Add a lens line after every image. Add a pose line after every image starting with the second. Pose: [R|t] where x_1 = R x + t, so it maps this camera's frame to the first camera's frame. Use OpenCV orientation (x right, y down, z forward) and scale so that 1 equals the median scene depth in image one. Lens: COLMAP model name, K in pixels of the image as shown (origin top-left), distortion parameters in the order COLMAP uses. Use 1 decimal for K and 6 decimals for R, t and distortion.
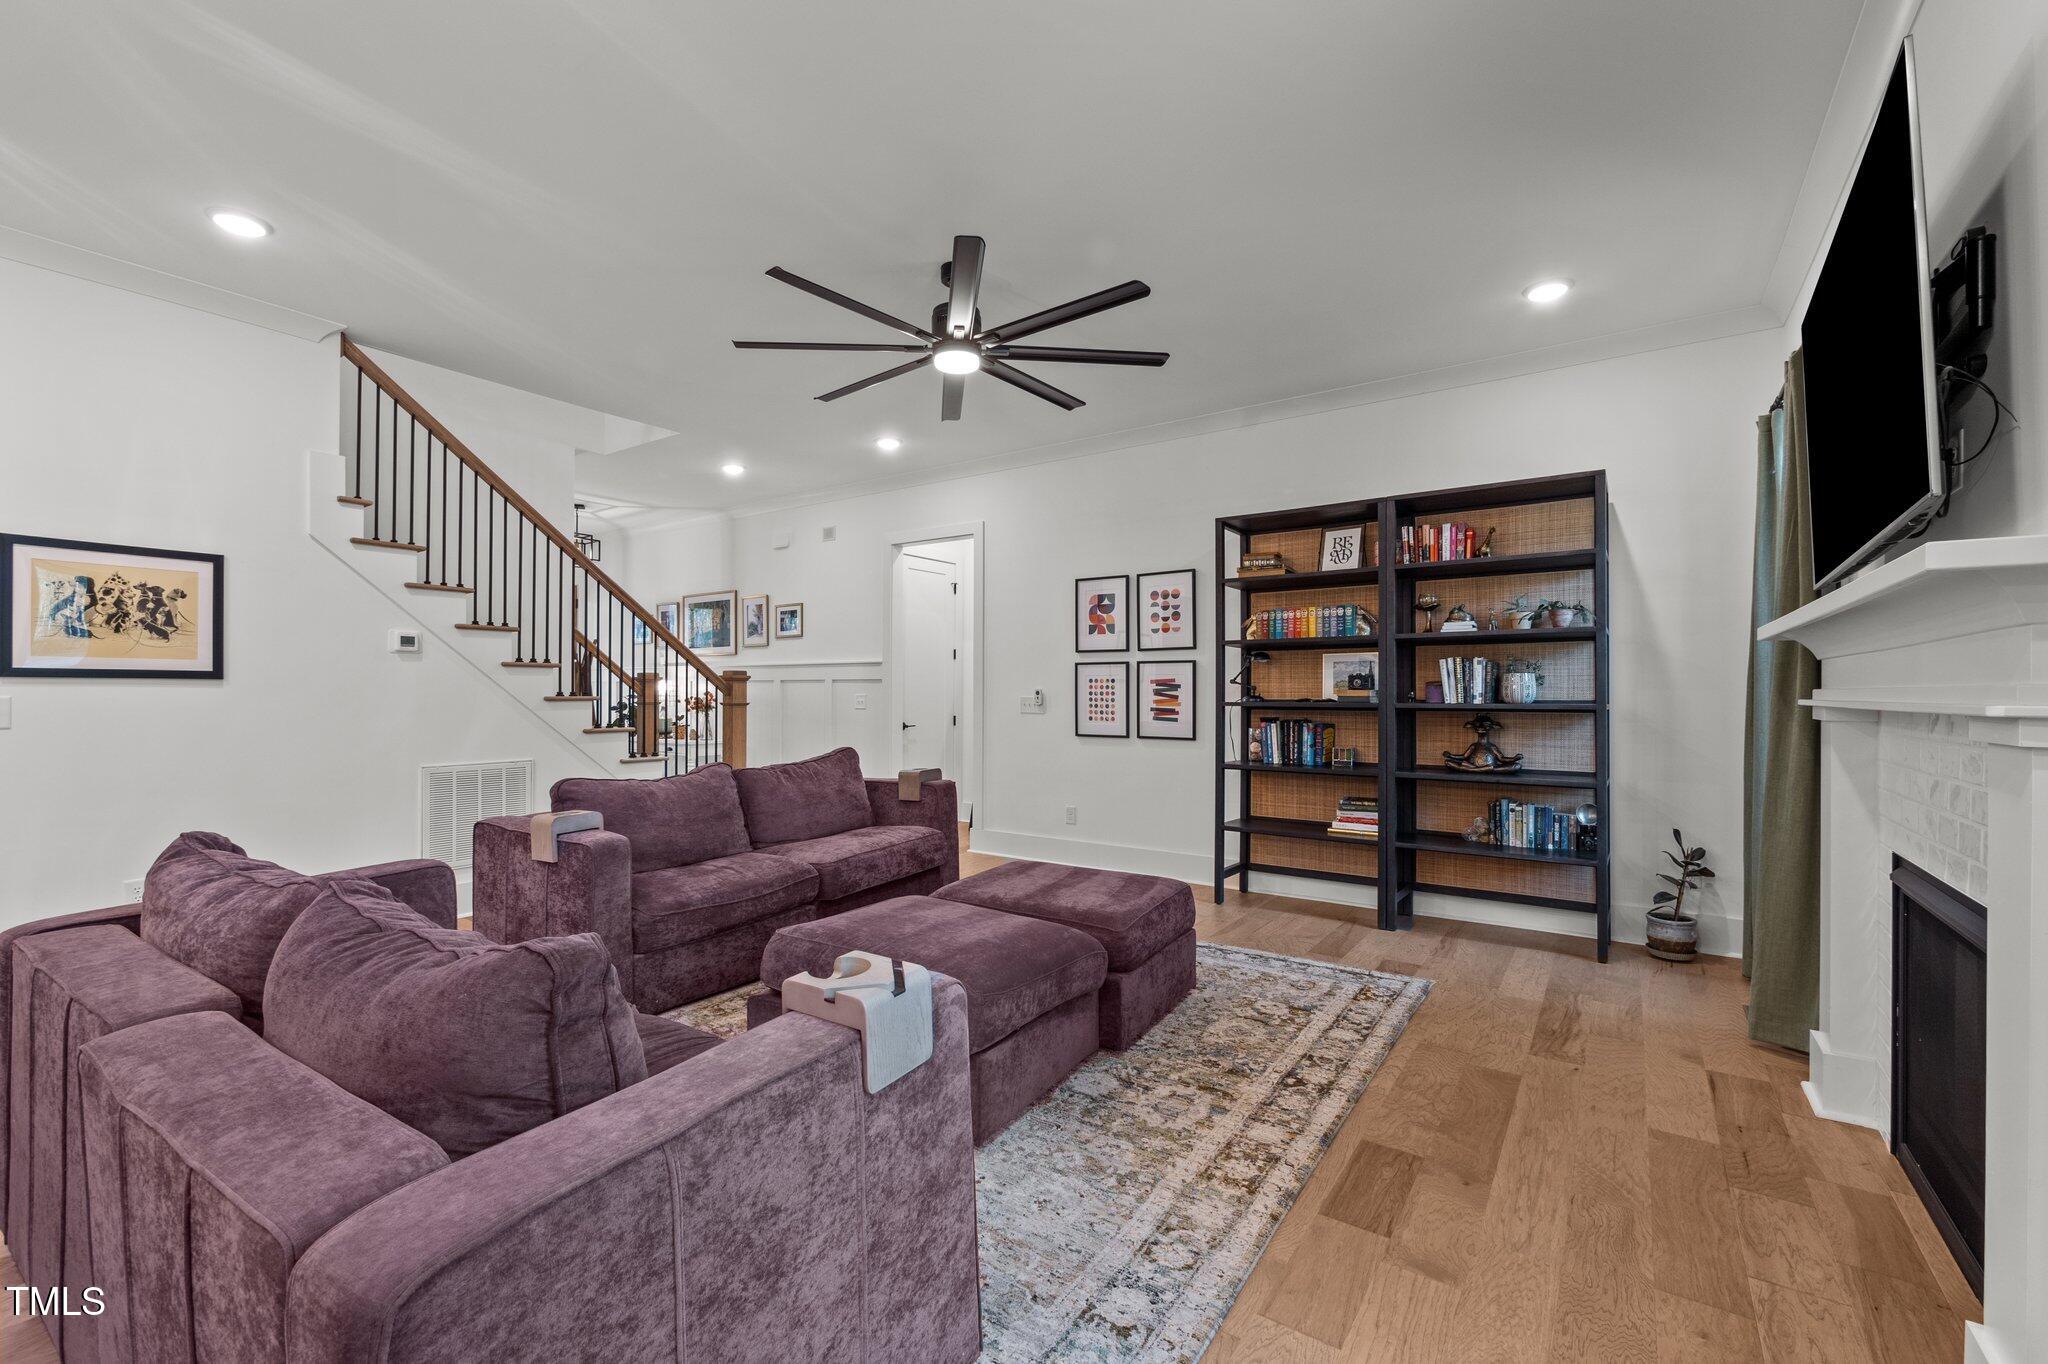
lens RADIAL K [[857.5, 0, 1025.0], [0, 857.5, 688.5], [0, 0, 1]] dist [-0.009437, -0.000431]
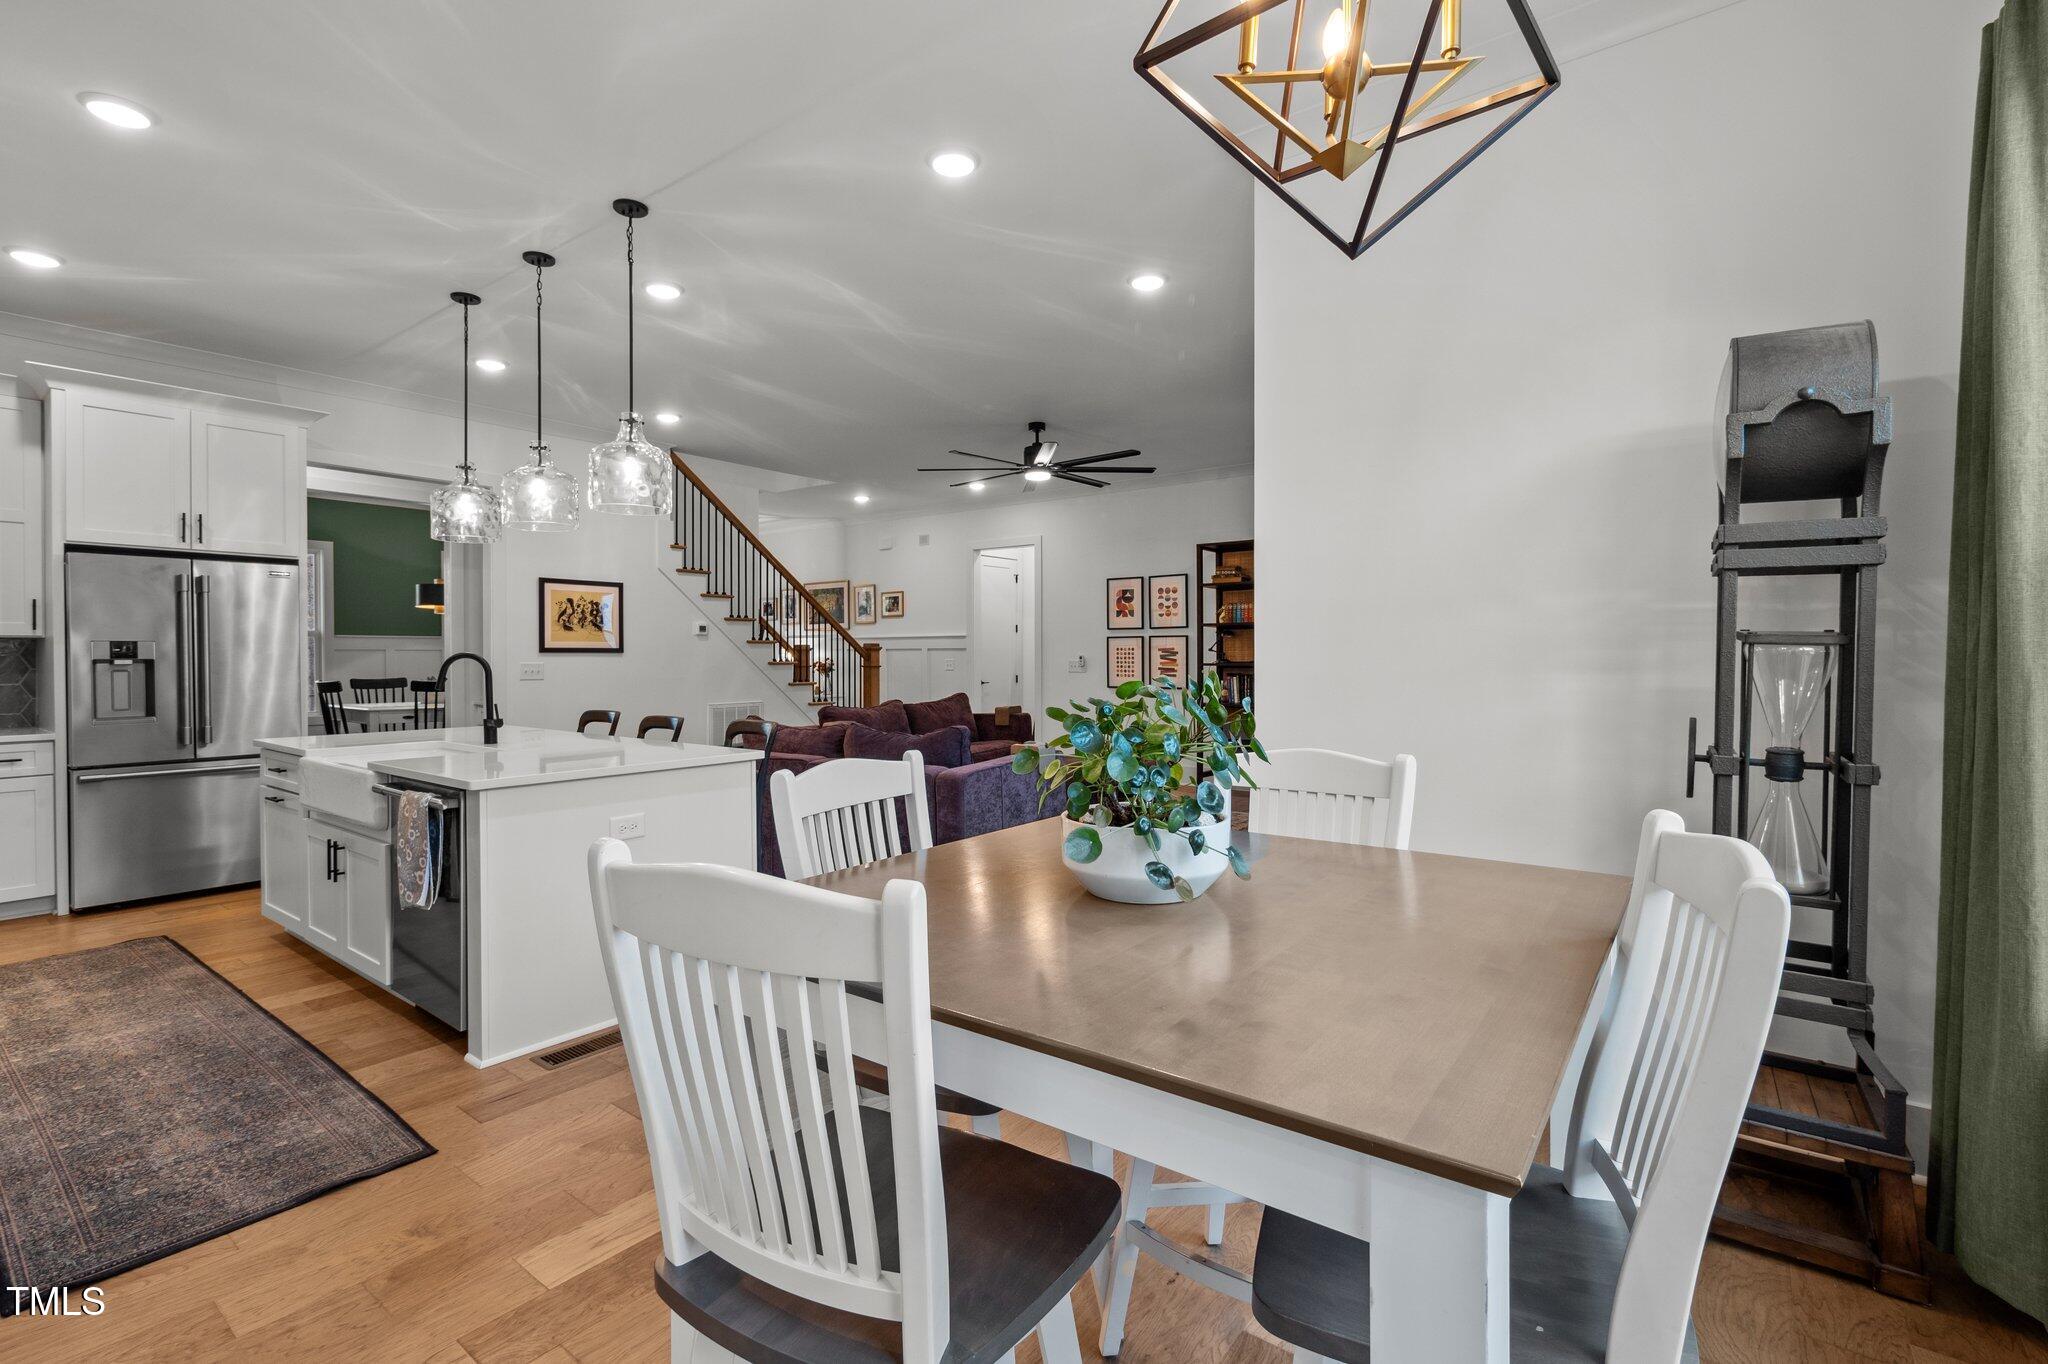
lens RADIAL K [[935.2, 0, 1009.5], [0, 935.2, 672.3], [0, 0, 1]] dist [0.001694, 0.000333]
pose [[0.998577, -0.004047, -0.053178, -0.026286], [0.005242, 0.999736, 0.022350, -0.007604], [0.053074, -0.022597, 0.998335, -0.709393]]
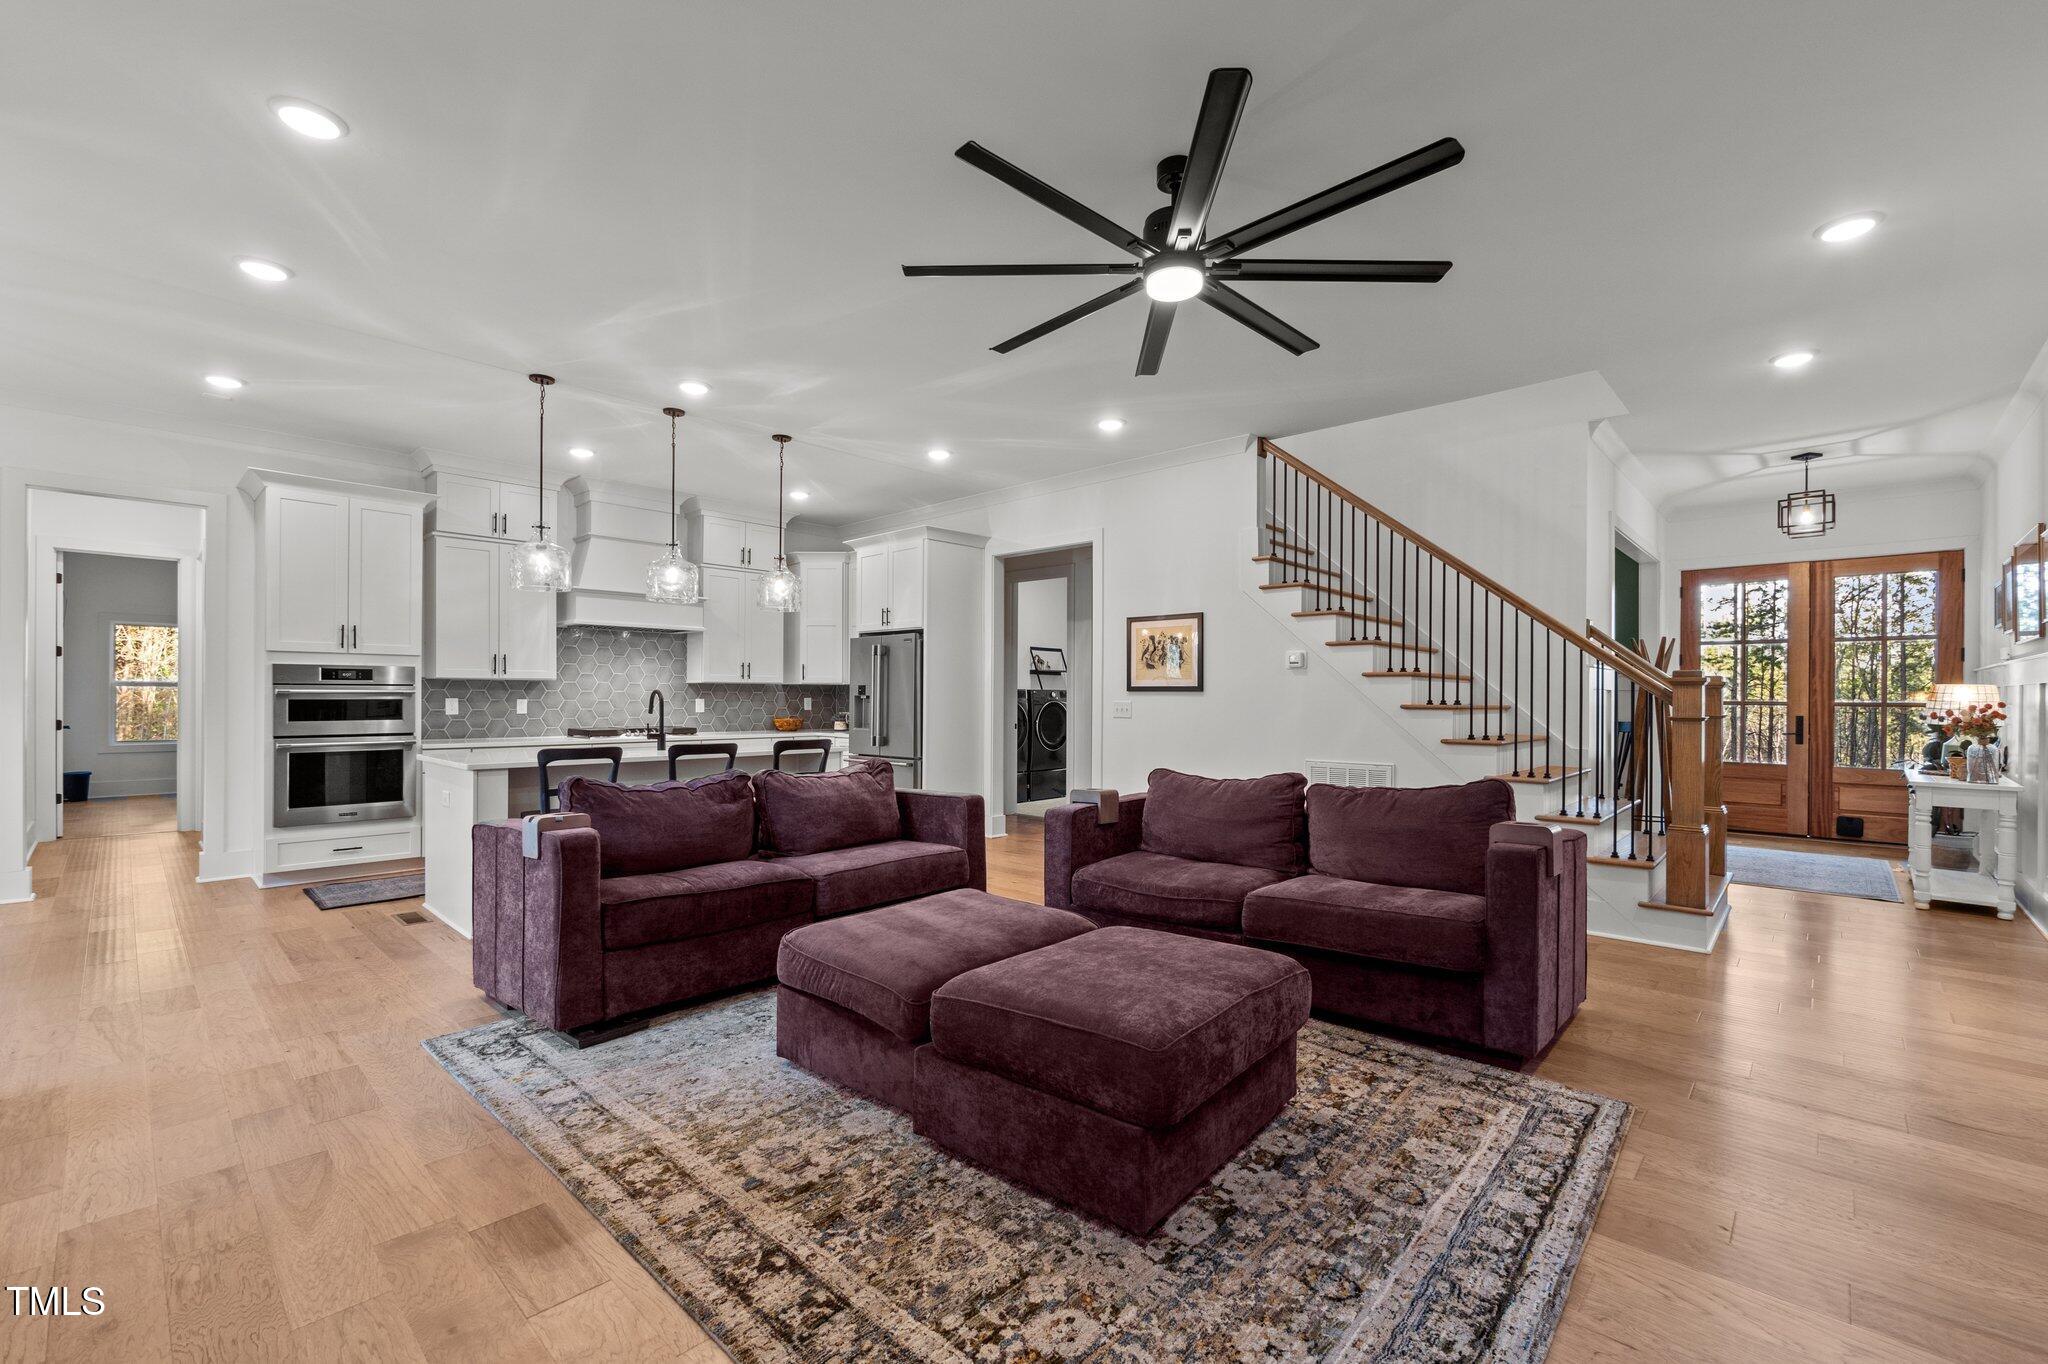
lens RADIAL K [[857.5, 0, 1024.6], [0, 857.5, 701.0], [0, 0, 1]] dist [-0.009437, -0.000431]
pose [[-0.140264, 0.000394, -0.990114, 0.520832], [-0.000205, 1.000000, 0.000427, 0.004942], [0.990114, 0.000263, -0.140264, 0.699614]]
